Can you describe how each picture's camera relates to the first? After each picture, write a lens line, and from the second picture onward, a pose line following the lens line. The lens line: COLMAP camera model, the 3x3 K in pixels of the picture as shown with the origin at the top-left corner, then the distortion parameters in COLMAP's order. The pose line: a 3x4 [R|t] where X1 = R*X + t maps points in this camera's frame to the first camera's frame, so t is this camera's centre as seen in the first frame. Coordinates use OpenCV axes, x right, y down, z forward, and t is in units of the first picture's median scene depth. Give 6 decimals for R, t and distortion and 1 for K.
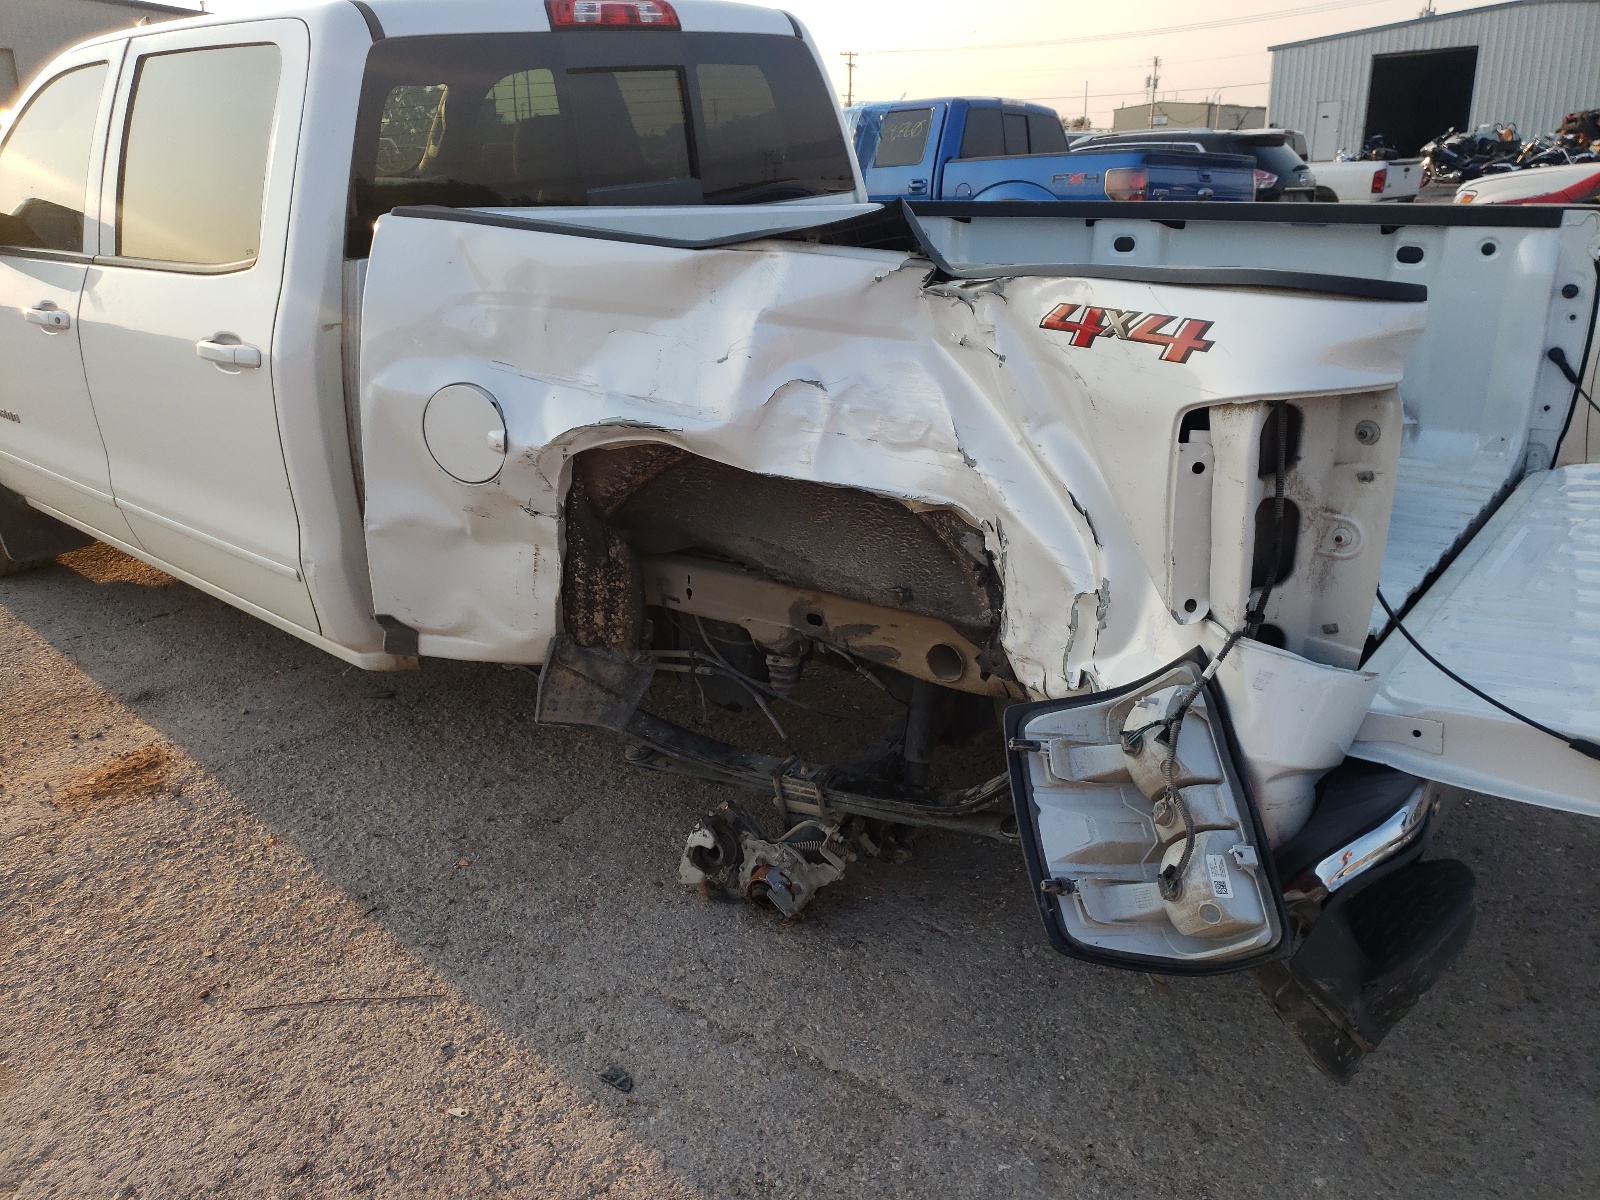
lens RADIAL K [[1215.1, 0, 799.7], [0, 1215.1, 509.7], [0, 0, 1]] dist [0.057759, -0.043474]
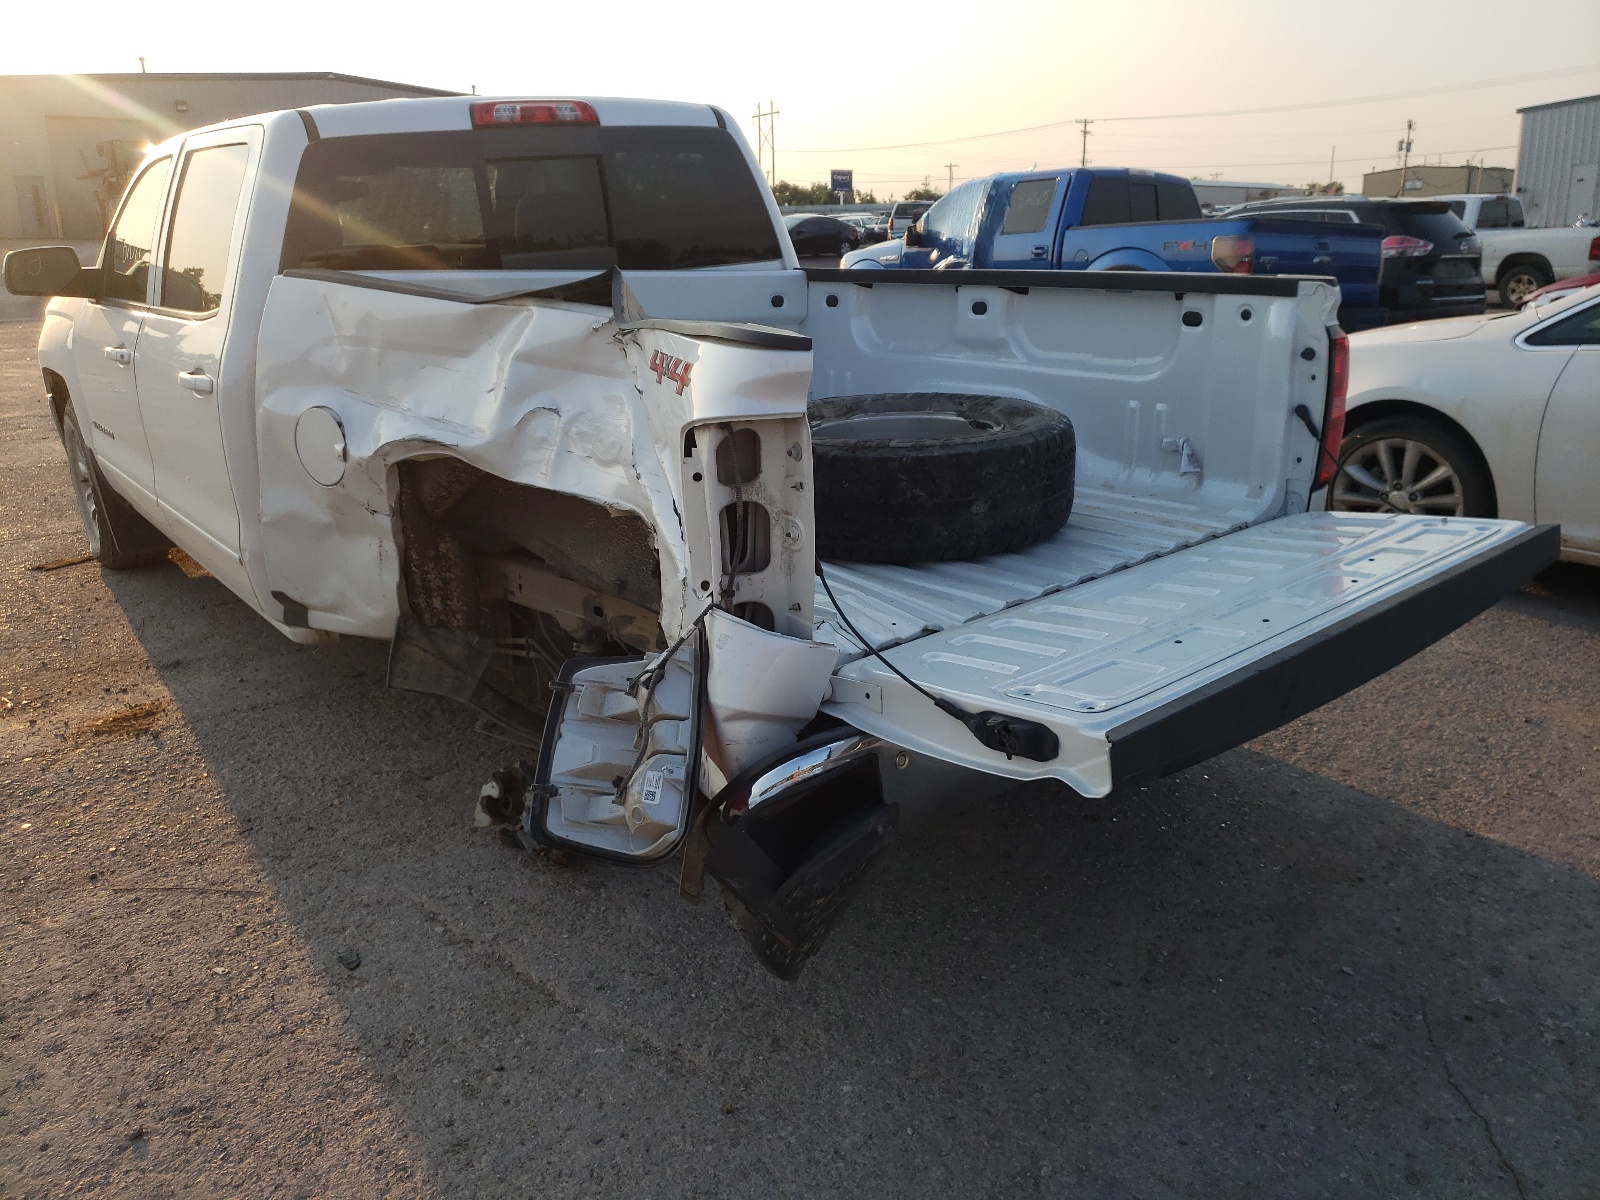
lens RADIAL K [[1207.6, 0, 800.5], [0, 1207.6, 486.6], [0, 0, 1]] dist [0.025366, 0.007037]
pose [[0.985322, 0.036256, -0.166811, 0.402574], [-0.047237, 0.996937, -0.062338, 0.032629], [0.164040, 0.069302, 0.984016, -0.141000]]
